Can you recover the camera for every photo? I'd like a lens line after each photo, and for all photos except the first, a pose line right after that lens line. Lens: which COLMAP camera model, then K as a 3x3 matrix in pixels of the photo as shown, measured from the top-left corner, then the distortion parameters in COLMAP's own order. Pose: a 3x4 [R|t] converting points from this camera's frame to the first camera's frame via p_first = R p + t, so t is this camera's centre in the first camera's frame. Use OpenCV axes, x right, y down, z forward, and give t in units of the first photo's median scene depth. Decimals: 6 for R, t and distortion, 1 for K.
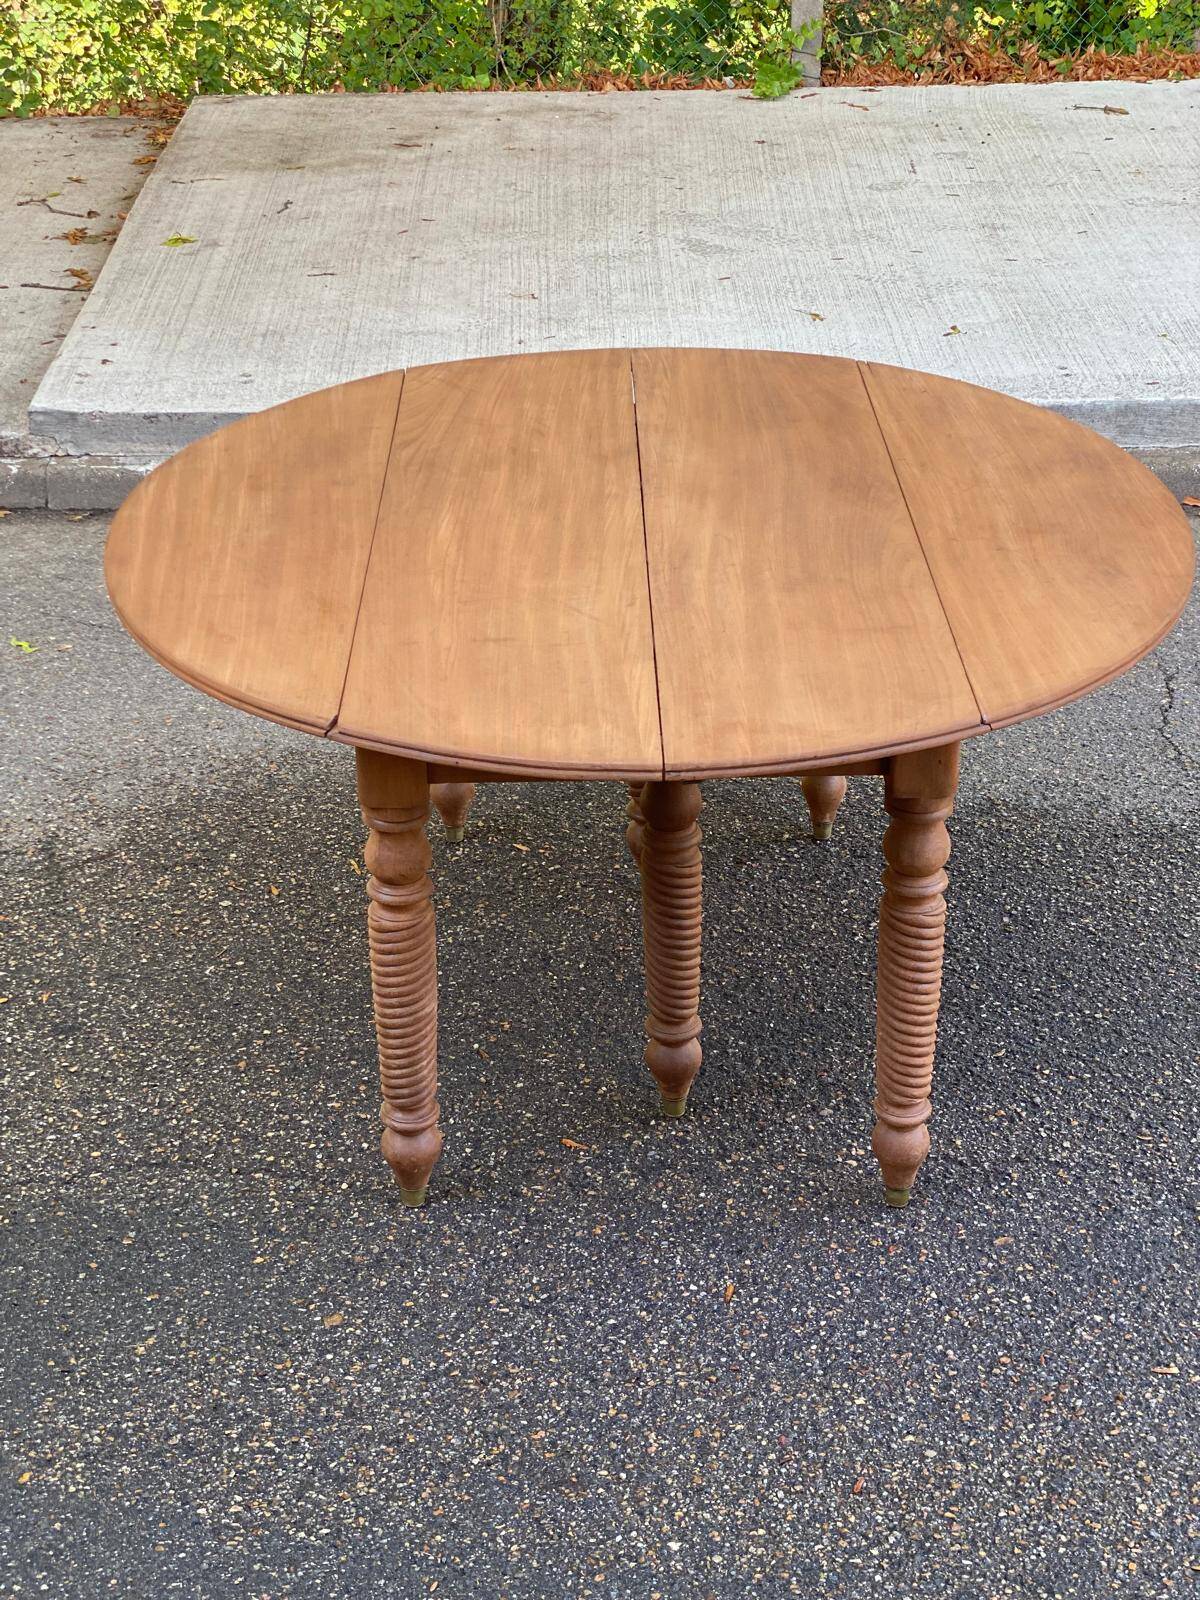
lens RADIAL K [[2379.9, 0, 616.8], [0, 2379.9, 807.6], [0, 0, 1]] dist [0.104697, 0.000000]
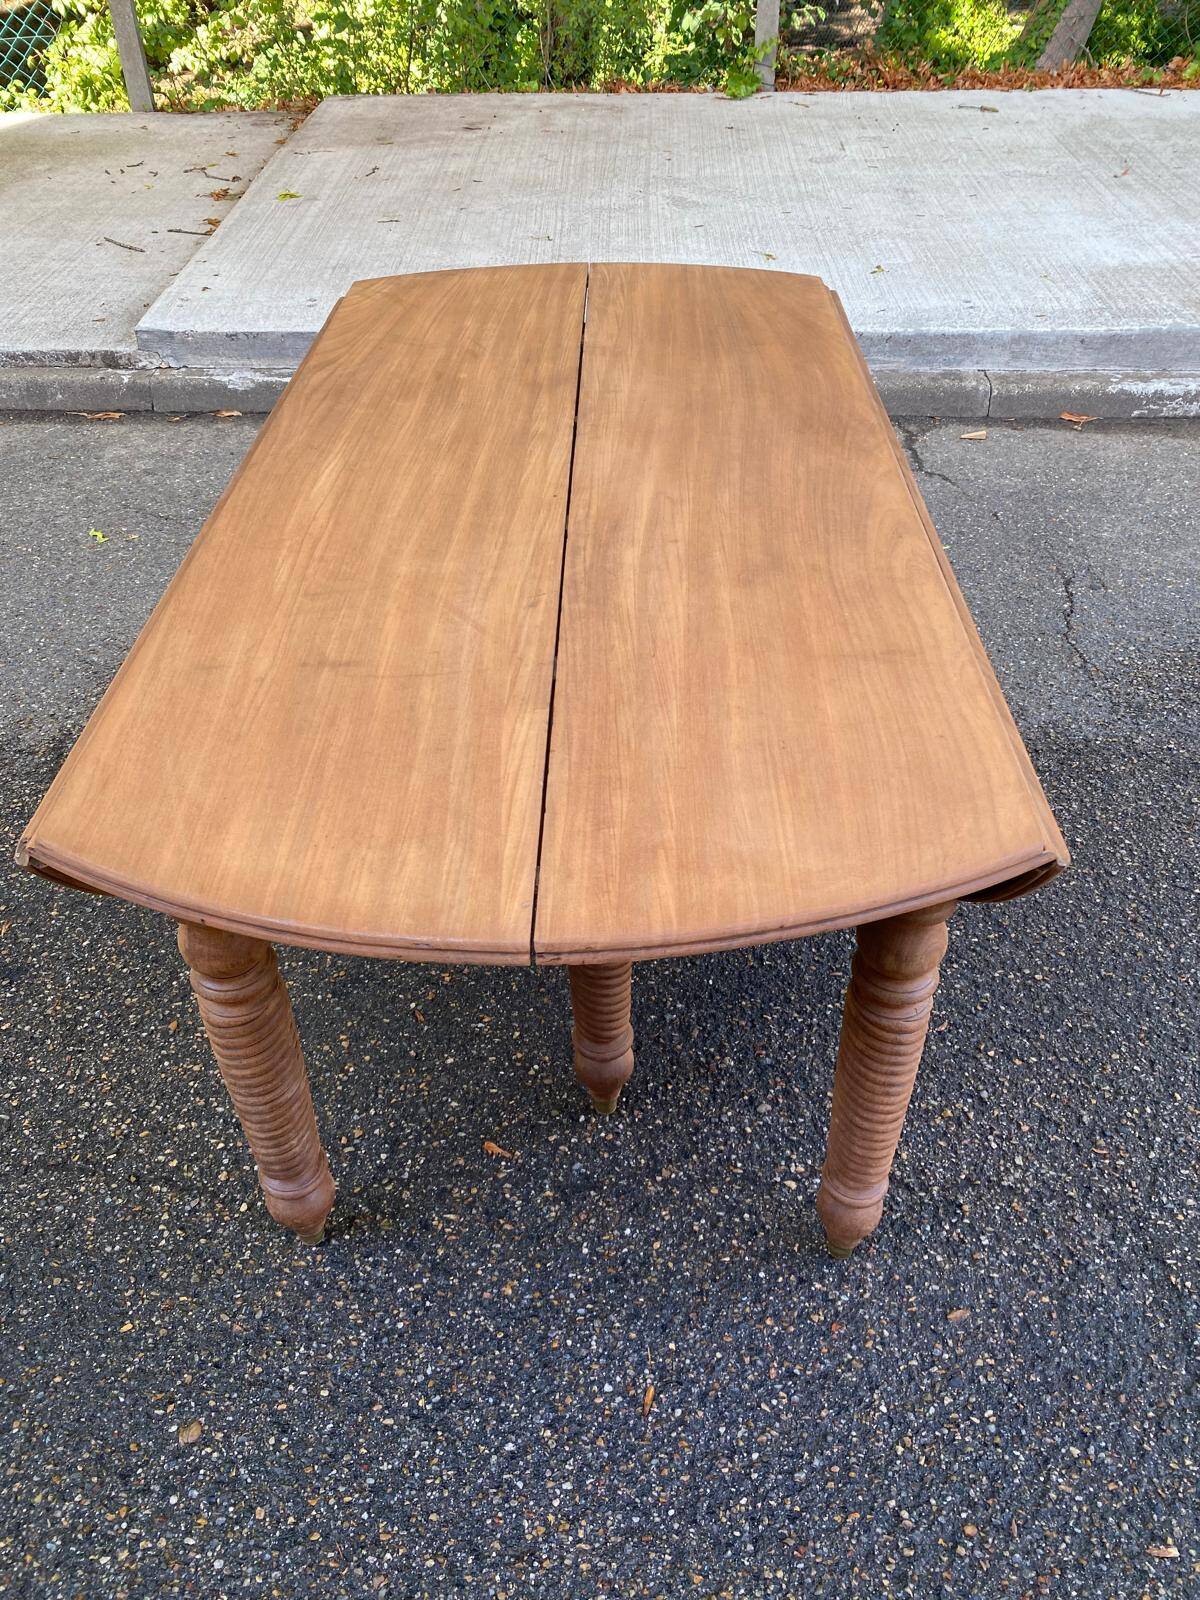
lens RADIAL K [[1222.7, 0, 619.1], [0, 1222.7, 803.6], [0, 0, 1]] dist [0.003258, -0.003624]
pose [[0.999683, 0.017933, -0.017672, 0.036993], [-0.014034, 0.979650, 0.200221, -0.091368], [0.020903, -0.199910, 0.979591, 0.556837]]
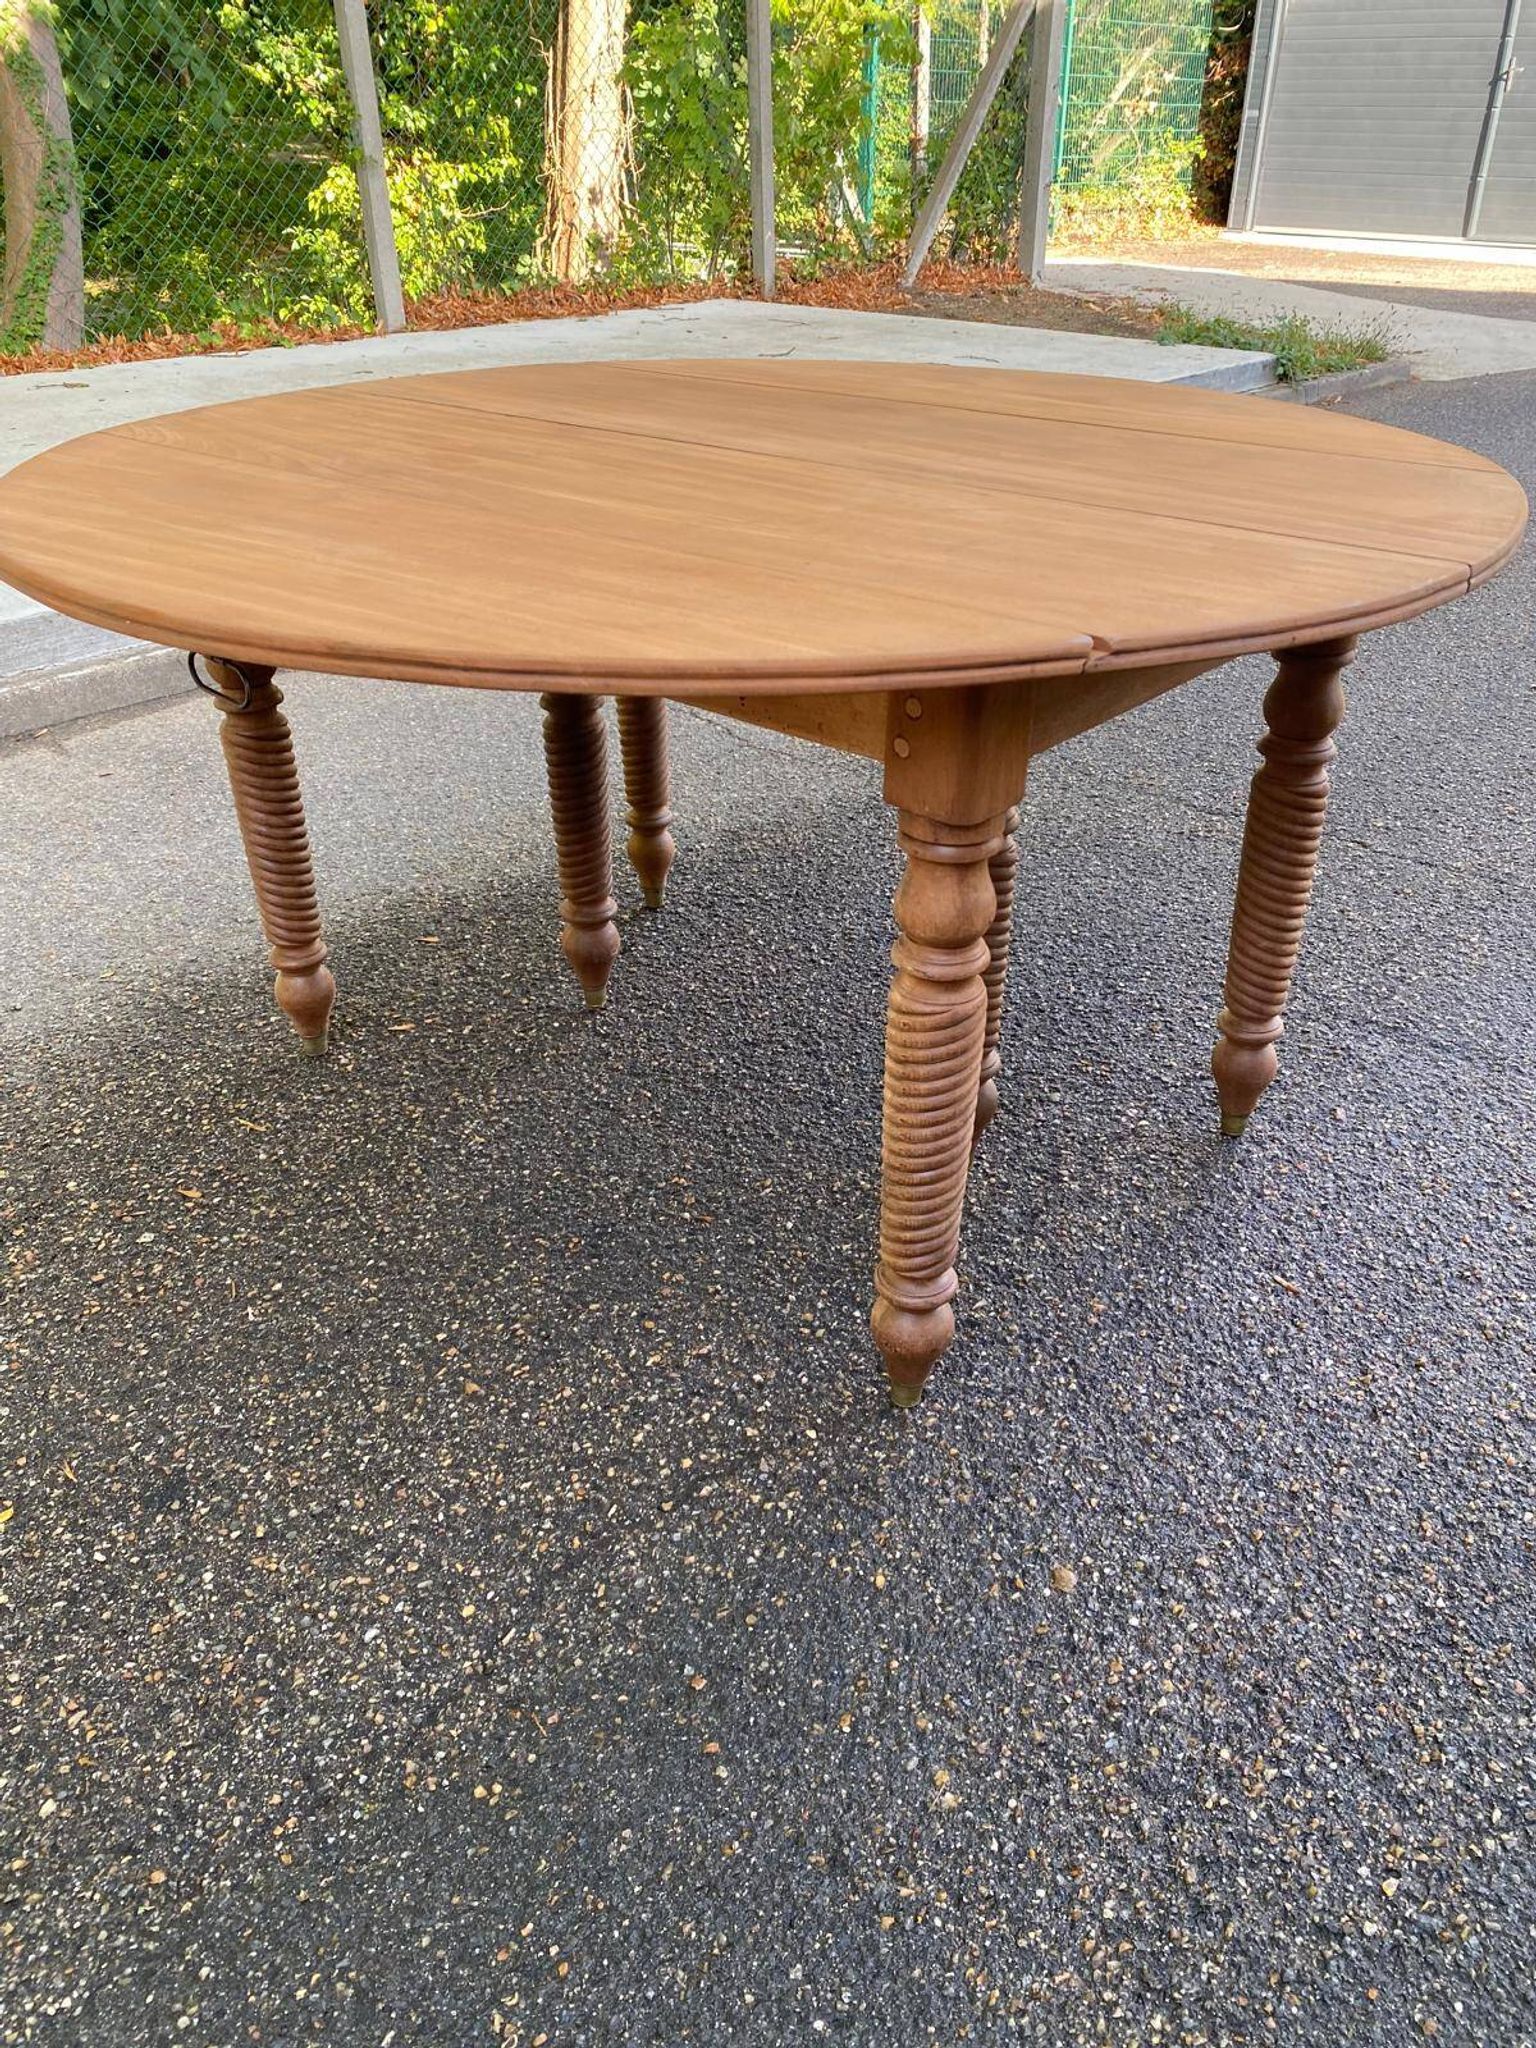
lens RADIAL K [[1565.0, 0, 778.4], [0, 1565.0, 1029.8], [0, 0, 1]] dist [0.003258, -0.003624]
pose [[0.675434, -0.363876, 0.641392, -0.366719], [0.345824, 0.924503, 0.160312, -0.029158], [-0.651303, 0.113528, 0.750277, 0.633481]]
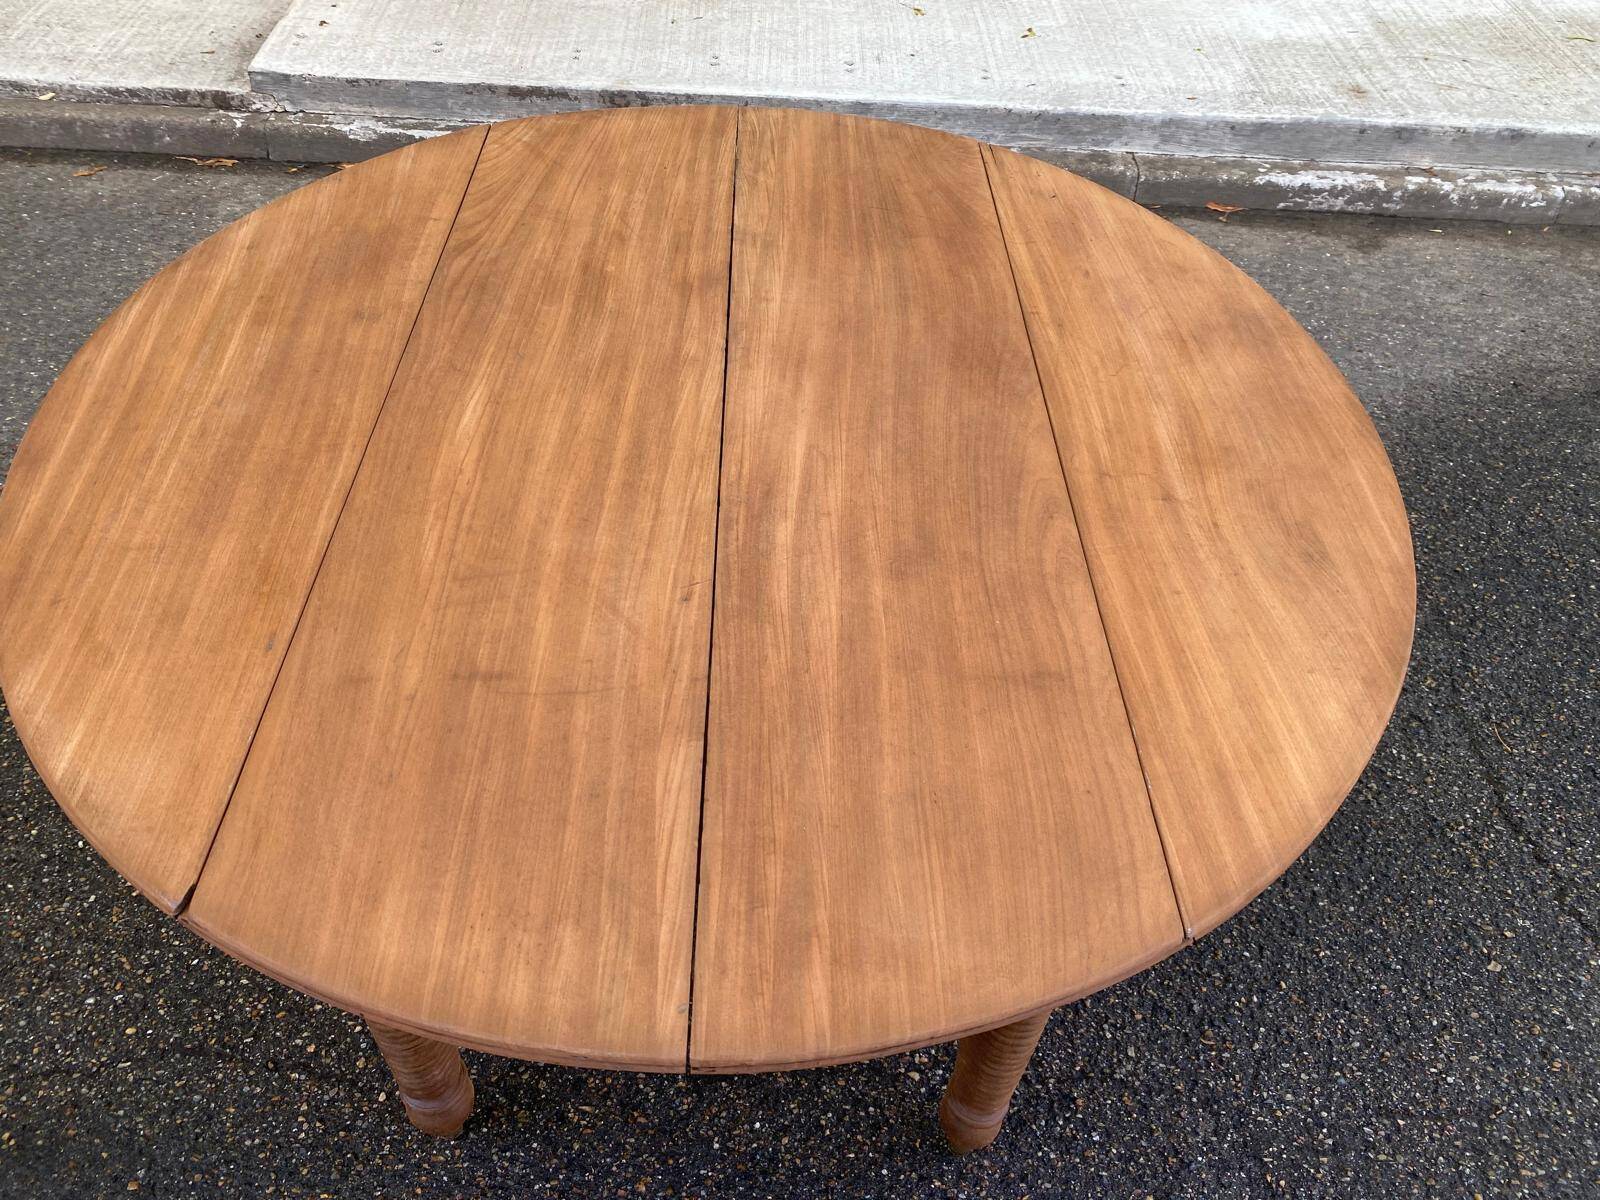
lens RADIAL K [[1222.7, 0, 794.0], [0, 1222.7, 598.0], [0, 0, 1]] dist [0.003258, -0.003624]
pose [[0.998493, 0.045001, 0.031417, 0.025033], [-0.052219, 0.955161, 0.291446, -0.178783], [-0.016893, -0.292647, 0.956071, 0.578131]]
